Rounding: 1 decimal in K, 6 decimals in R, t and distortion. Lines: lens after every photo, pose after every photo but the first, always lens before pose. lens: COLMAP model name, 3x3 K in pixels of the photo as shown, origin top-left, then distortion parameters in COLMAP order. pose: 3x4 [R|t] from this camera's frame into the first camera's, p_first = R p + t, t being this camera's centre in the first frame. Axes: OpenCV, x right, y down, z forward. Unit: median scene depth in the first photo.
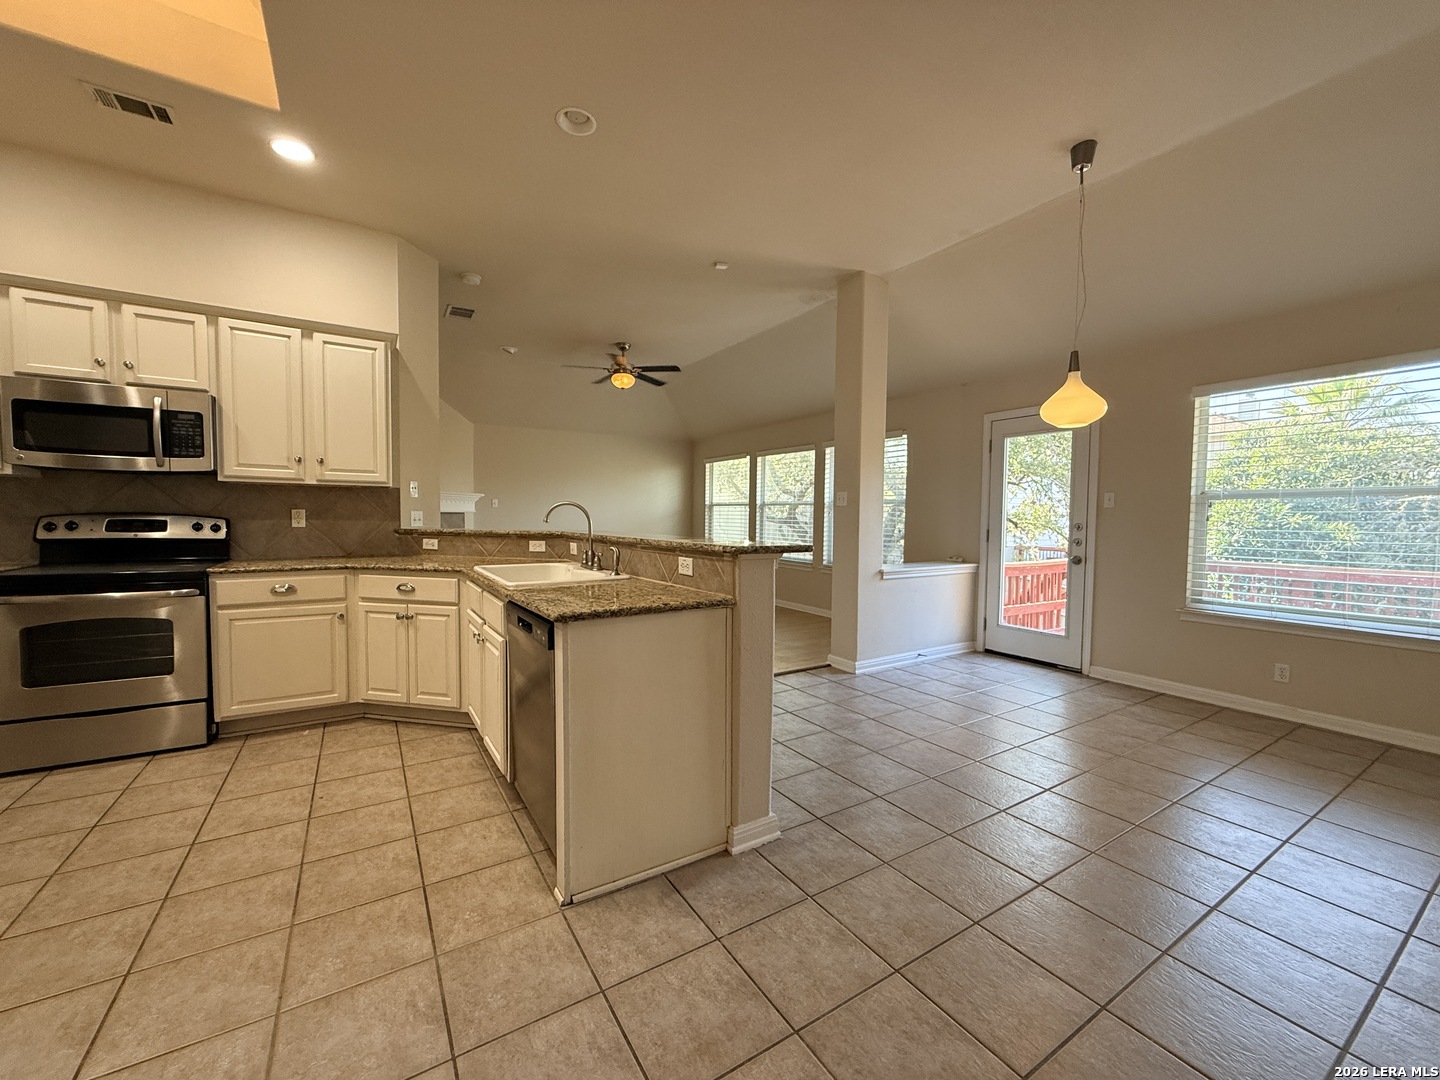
lens RADIAL K [[573.0, 0, 715.7], [0, 573.0, 541.3], [0, 0, 1]] dist [-0.000197, 0.000220]
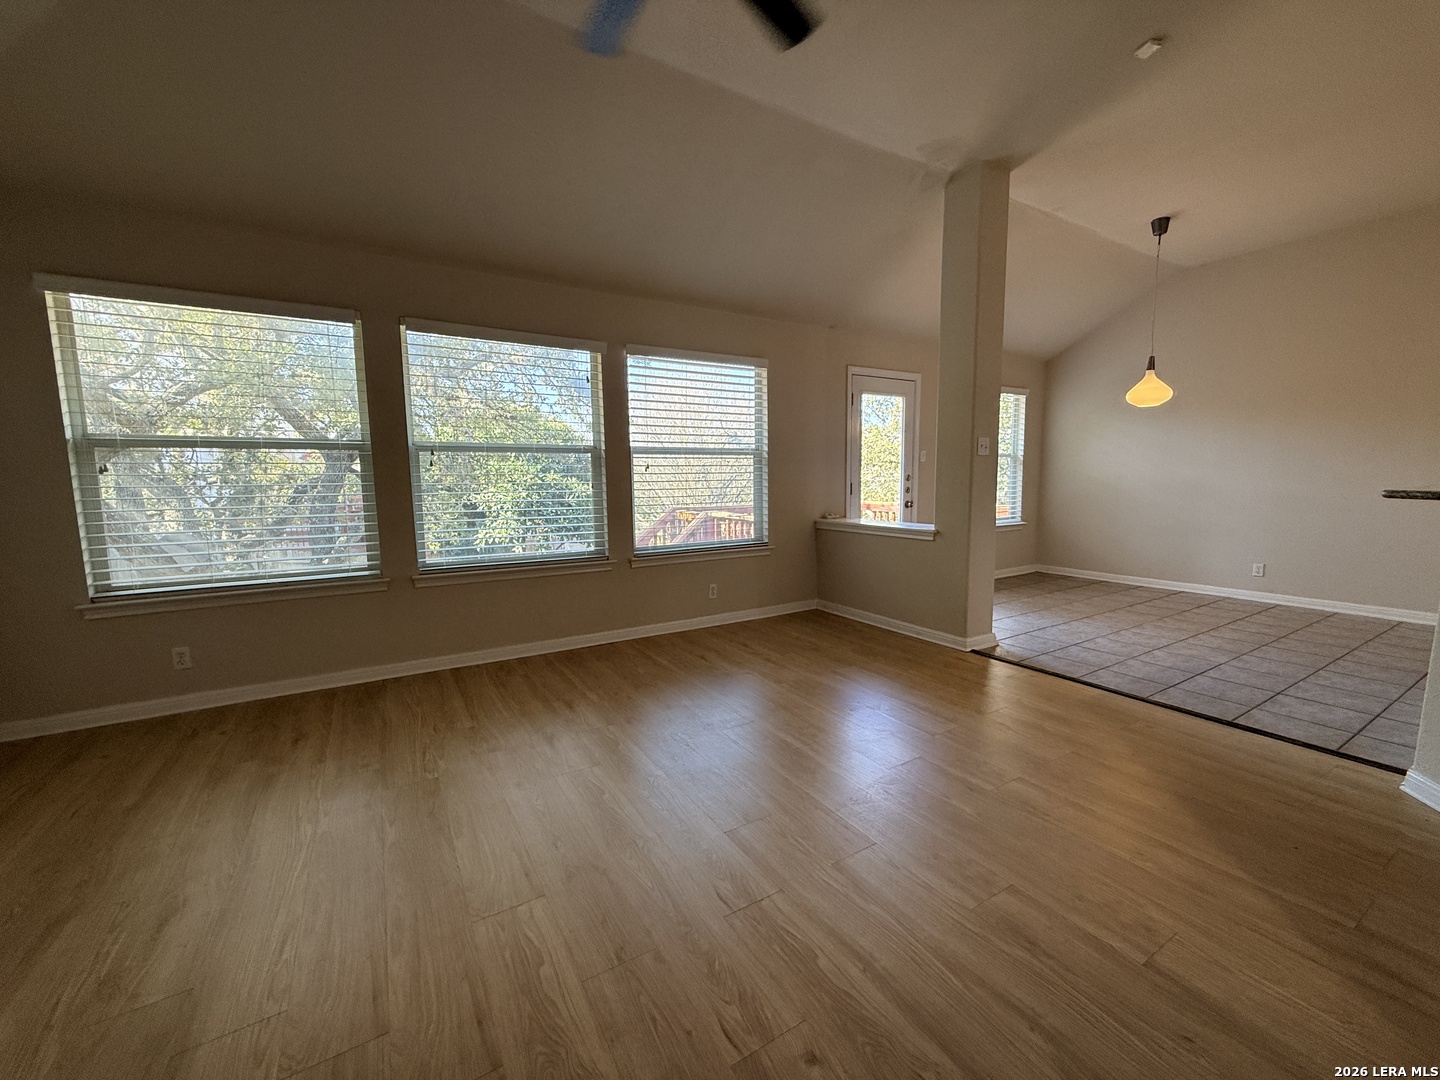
lens RADIAL K [[573.0, 0, 714.9], [0, 573.0, 541.9], [0, 0, 1]] dist [-0.000197, 0.000220]
pose [[0.014312, -0.122434, 0.992373, -0.882080], [0.056934, 0.990965, 0.121439, -0.086604], [-0.998275, 0.054761, 0.021153, 1.966023]]
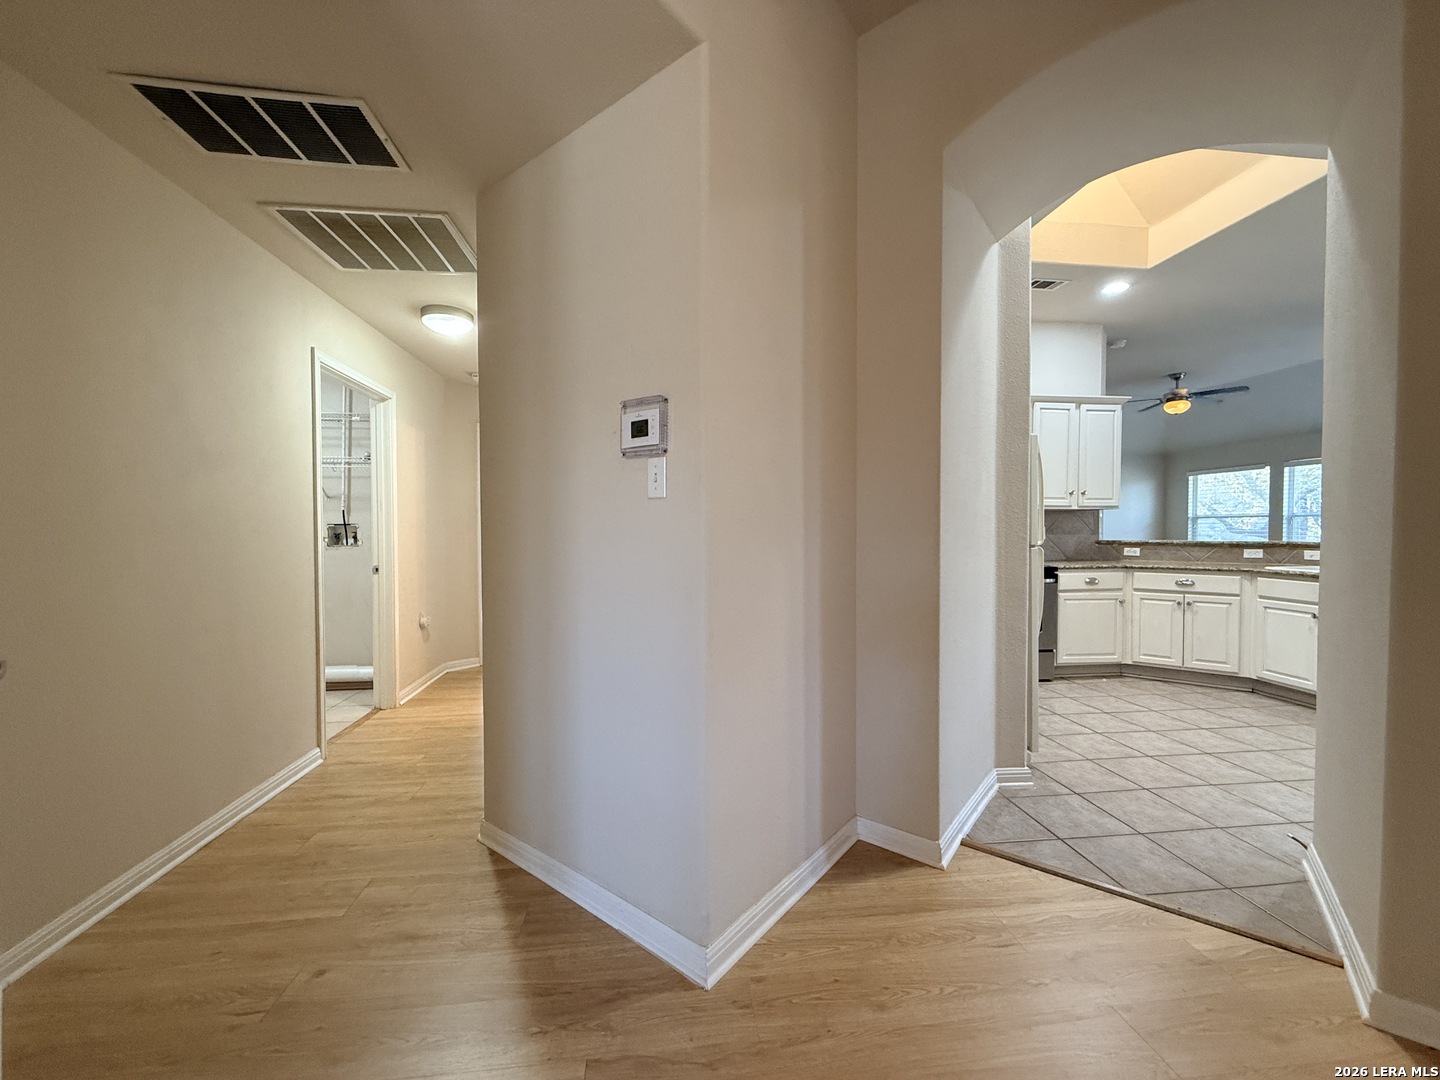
lens RADIAL K [[573.0, 0, 716.6], [0, 573.0, 541.3], [0, 0, 1]] dist [-0.000197, 0.000220]
pose [[0.903602, -0.003090, -0.428361, -0.970529], [-0.007733, 0.999693, -0.023524, 0.023409], [0.428303, 0.024569, 0.903301, -0.735948]]
